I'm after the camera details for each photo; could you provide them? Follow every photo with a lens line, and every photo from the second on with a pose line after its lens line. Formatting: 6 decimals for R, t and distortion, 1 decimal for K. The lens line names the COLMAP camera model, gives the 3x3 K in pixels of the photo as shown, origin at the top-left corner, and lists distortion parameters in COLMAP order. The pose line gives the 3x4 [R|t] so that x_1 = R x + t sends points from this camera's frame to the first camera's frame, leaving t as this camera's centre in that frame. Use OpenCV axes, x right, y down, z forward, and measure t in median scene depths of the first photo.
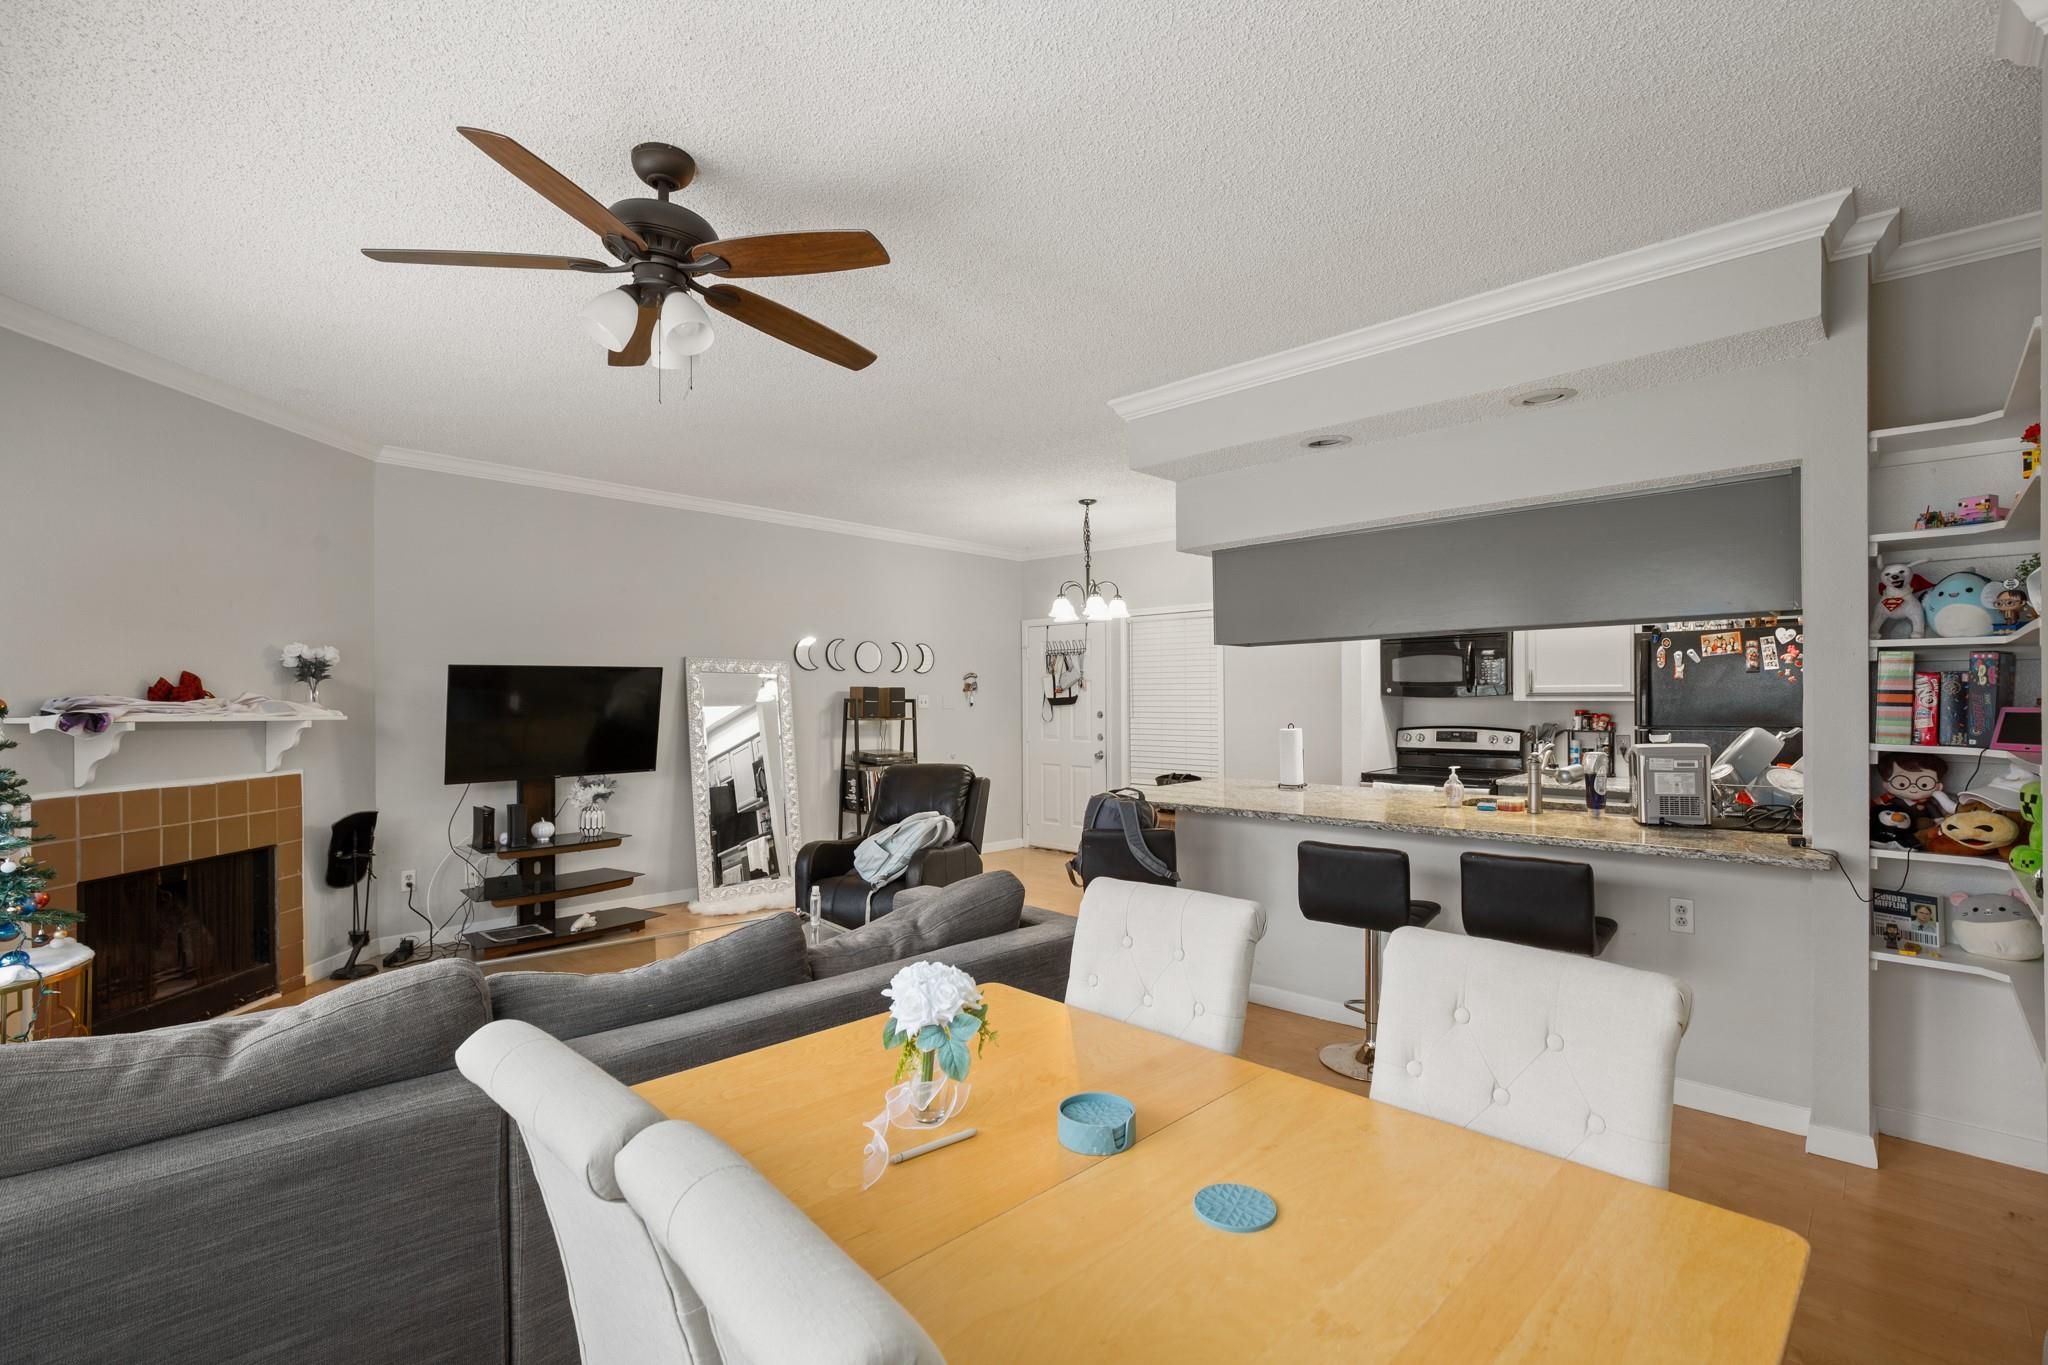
lens RADIAL K [[932.7, 0, 1036.7], [0, 932.7, 699.8], [0, 0, 1]] dist [-0.012123, 0.004020]
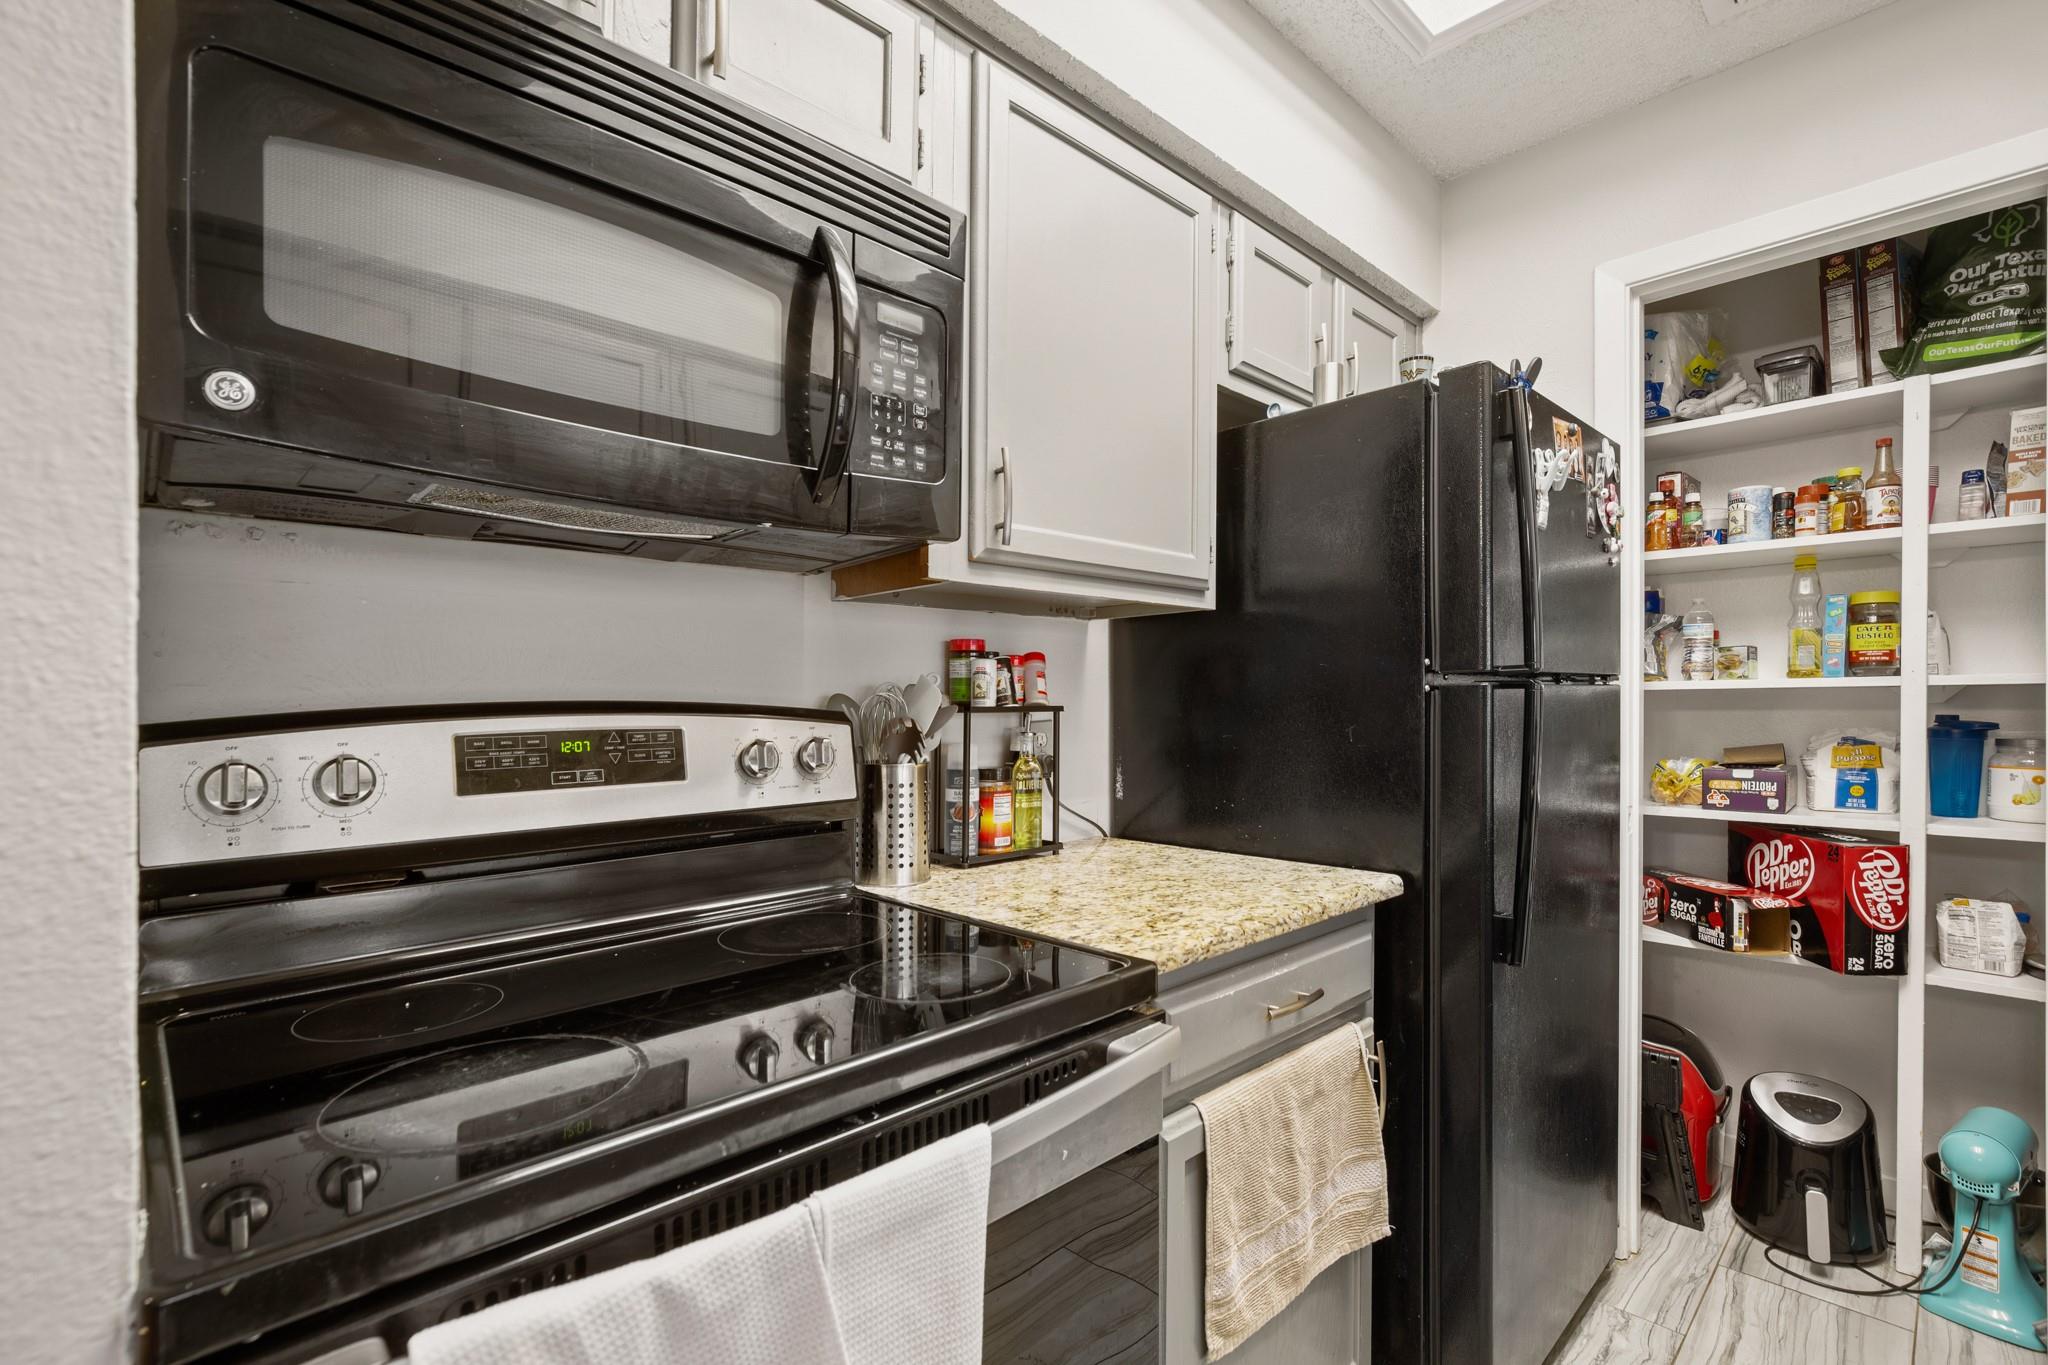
lens RADIAL K [[932.7, 0, 1036.5], [0, 932.7, 701.7], [0, 0, 1]] dist [-0.012123, 0.004020]
pose [[0.026682, -0.002858, 0.999640, 0.351313], [0.006450, 0.999976, 0.002687, 0.036955], [-0.999623, 0.006376, 0.026700, 1.181861]]
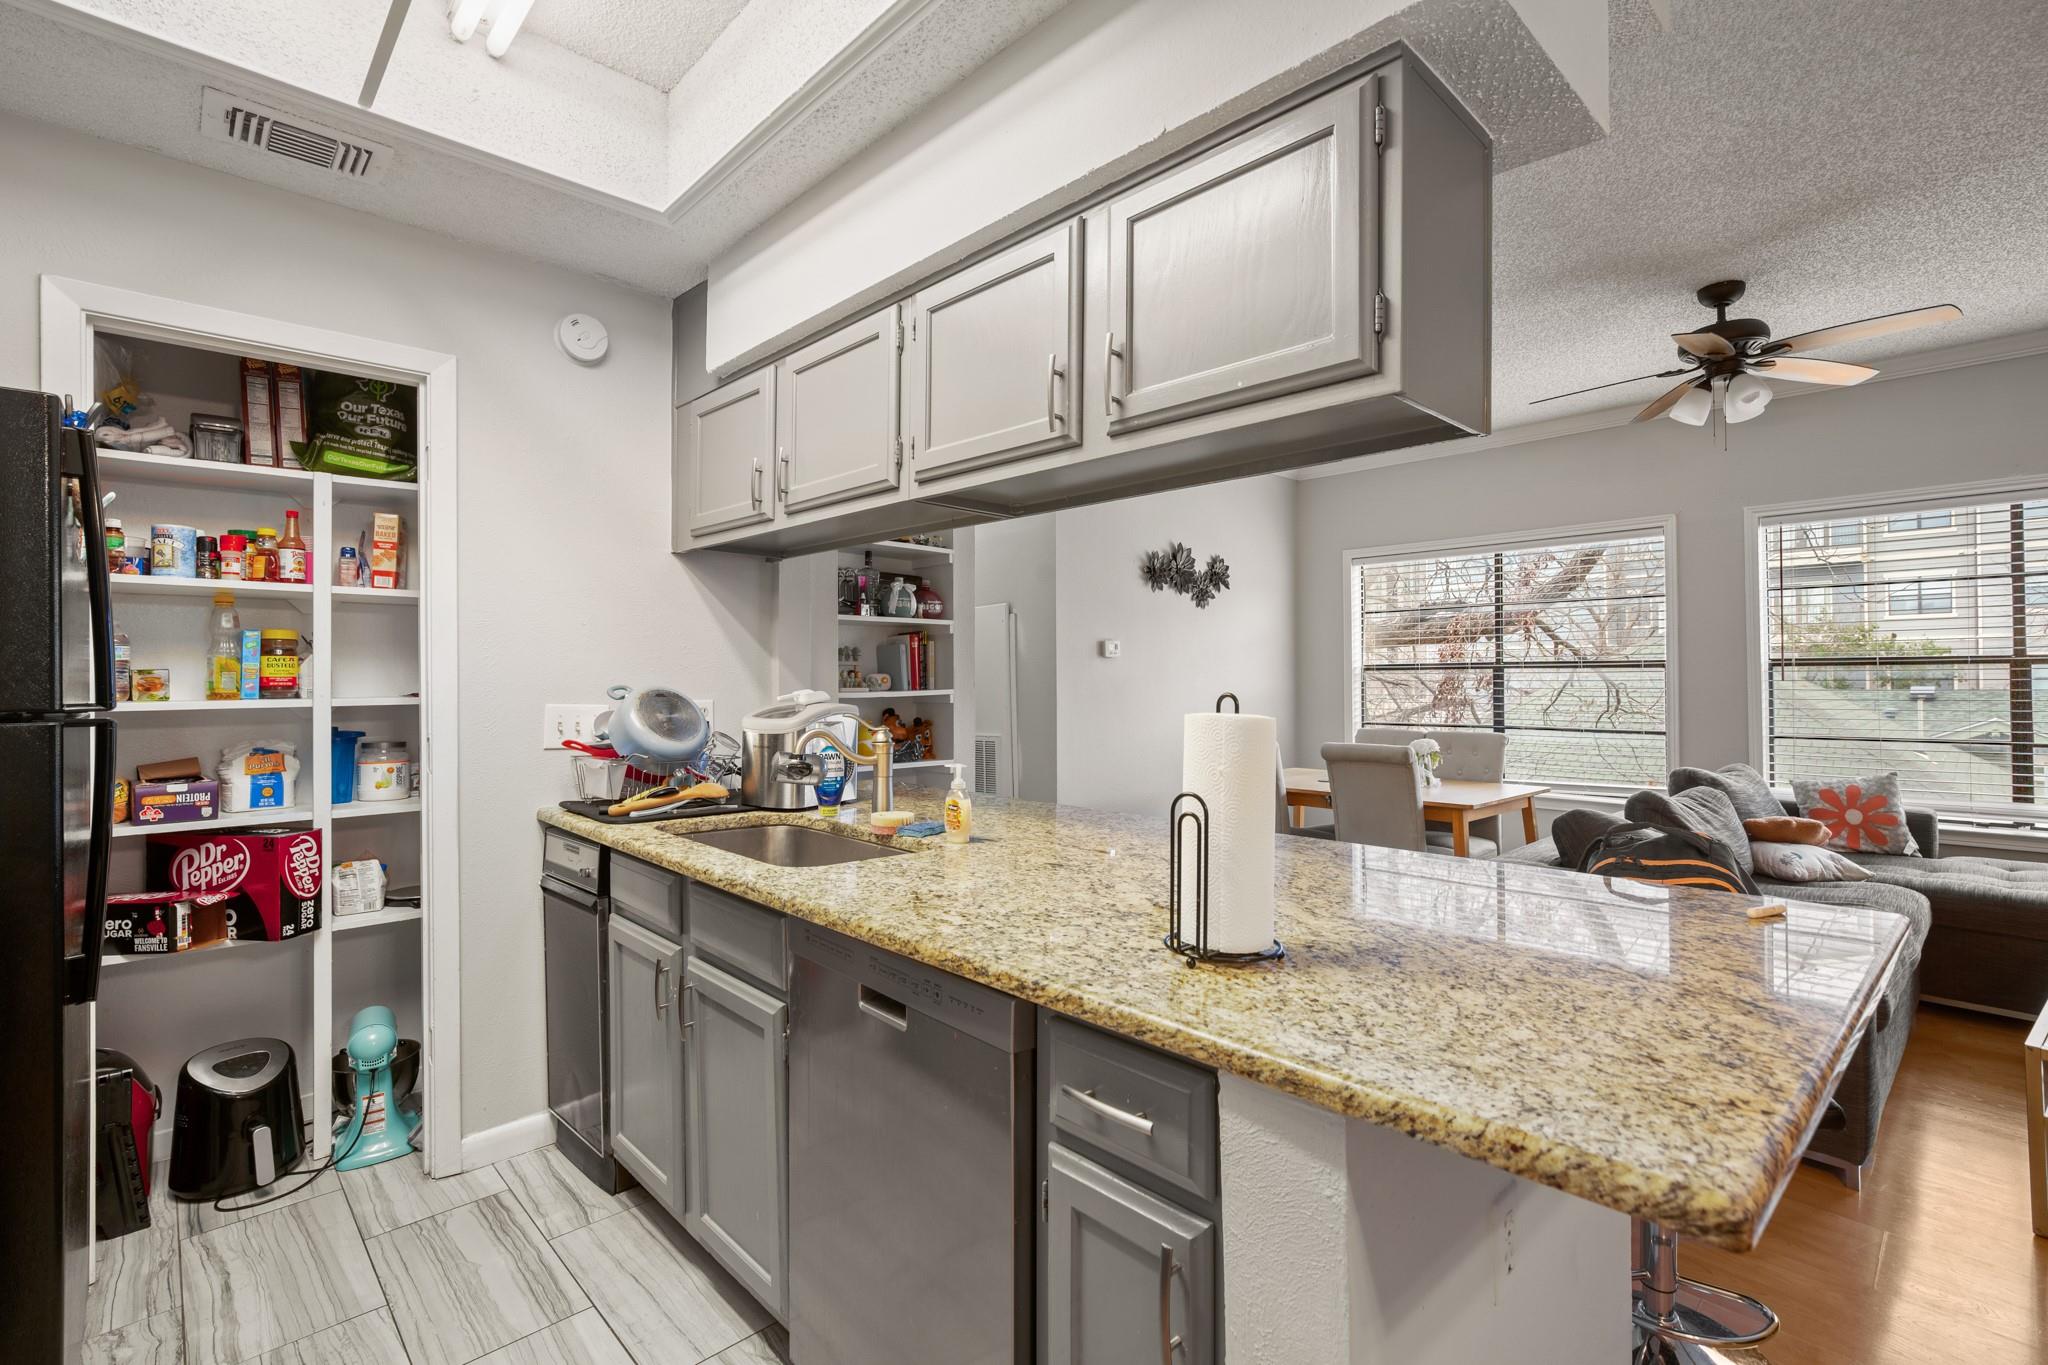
lens RADIAL K [[932.7, 0, 1016.1], [0, 932.7, 677.9], [0, 0, 1]] dist [-0.012123, 0.004020]
pose [[-0.998243, 0.009774, 0.058437, 0.336124], [0.009552, 0.999946, -0.004079, 0.023228], [-0.058473, -0.003514, -0.998283, 1.315147]]
